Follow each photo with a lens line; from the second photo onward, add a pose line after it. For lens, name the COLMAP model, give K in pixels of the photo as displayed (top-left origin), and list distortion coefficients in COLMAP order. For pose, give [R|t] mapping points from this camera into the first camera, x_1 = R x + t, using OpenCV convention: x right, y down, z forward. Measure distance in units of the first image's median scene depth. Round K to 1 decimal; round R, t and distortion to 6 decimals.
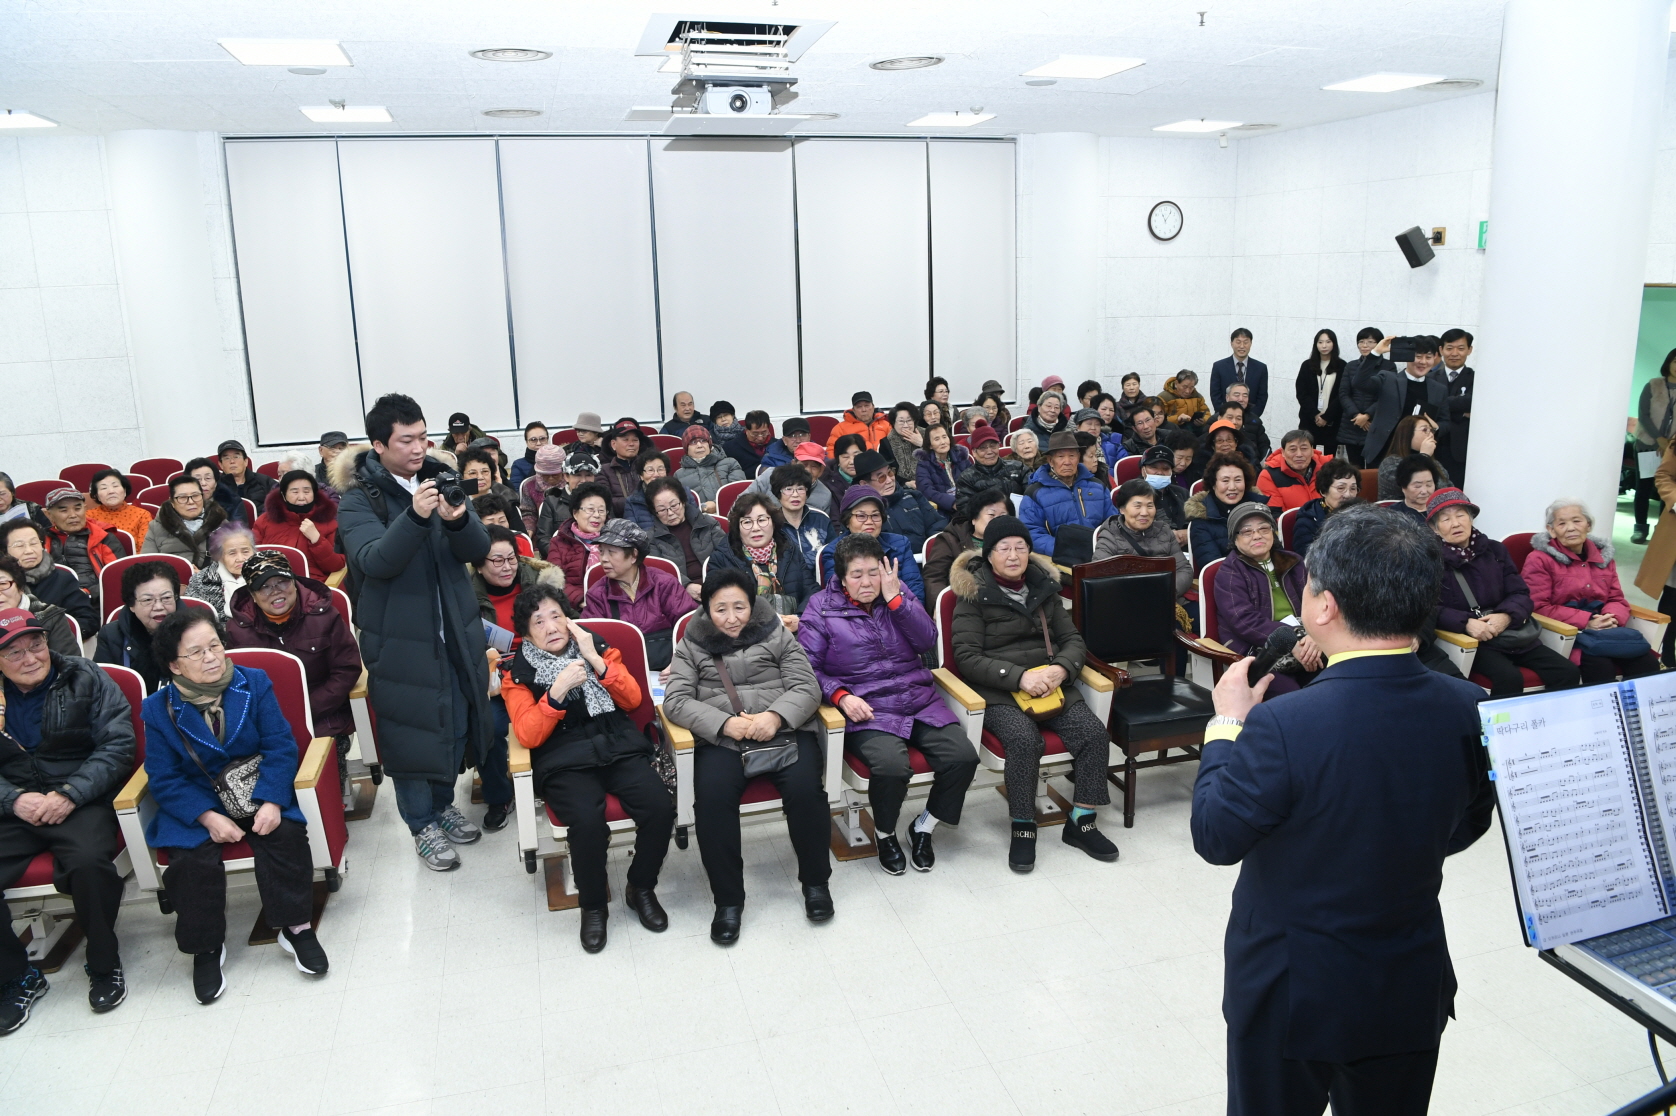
lens RADIAL K [[1149.0, 0, 838.0], [0, 1149.0, 558.0], [0, 0, 1]] dist [-0.069285, 0.006391]
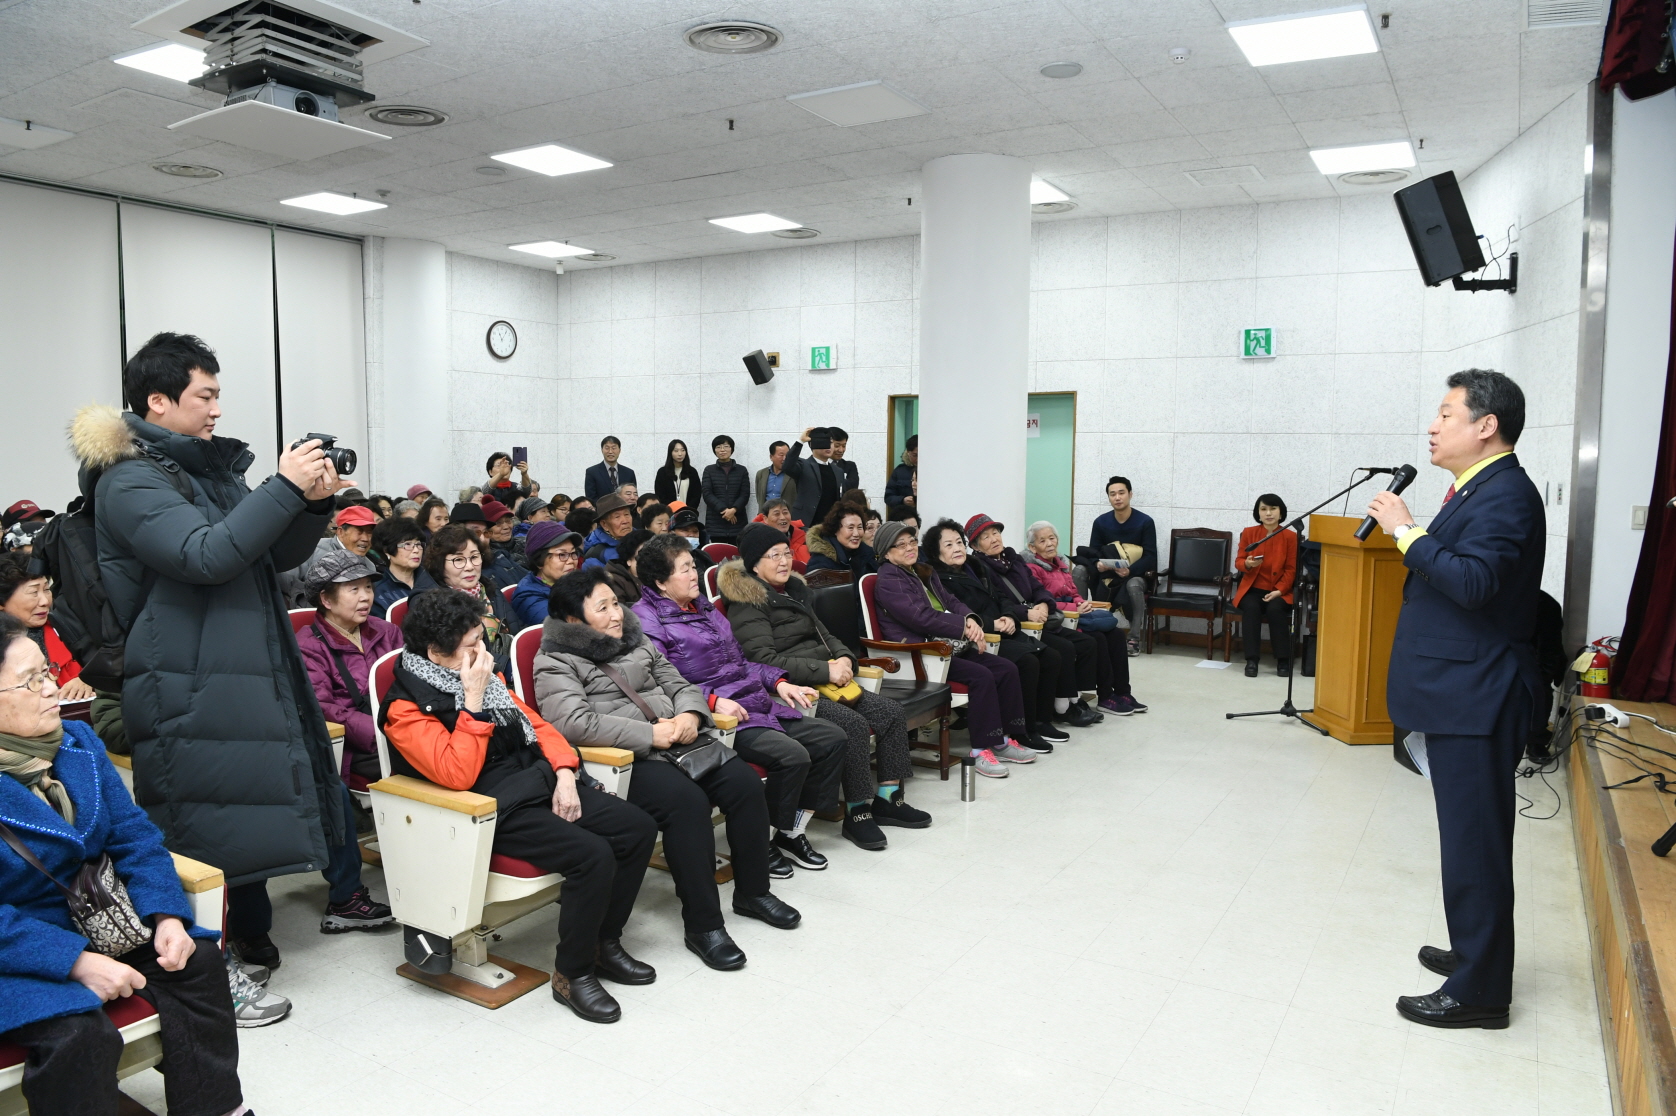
lens RADIAL K [[1149.0, 0, 838.0], [0, 1149.0, 558.0], [0, 0, 1]] dist [-0.069285, 0.006391]
pose [[0.724374, -0.027604, 0.688855, -0.316419], [0.134165, 0.985739, -0.101582, 0.065269], [-0.676227, 0.166003, 0.717747, 0.139027]]
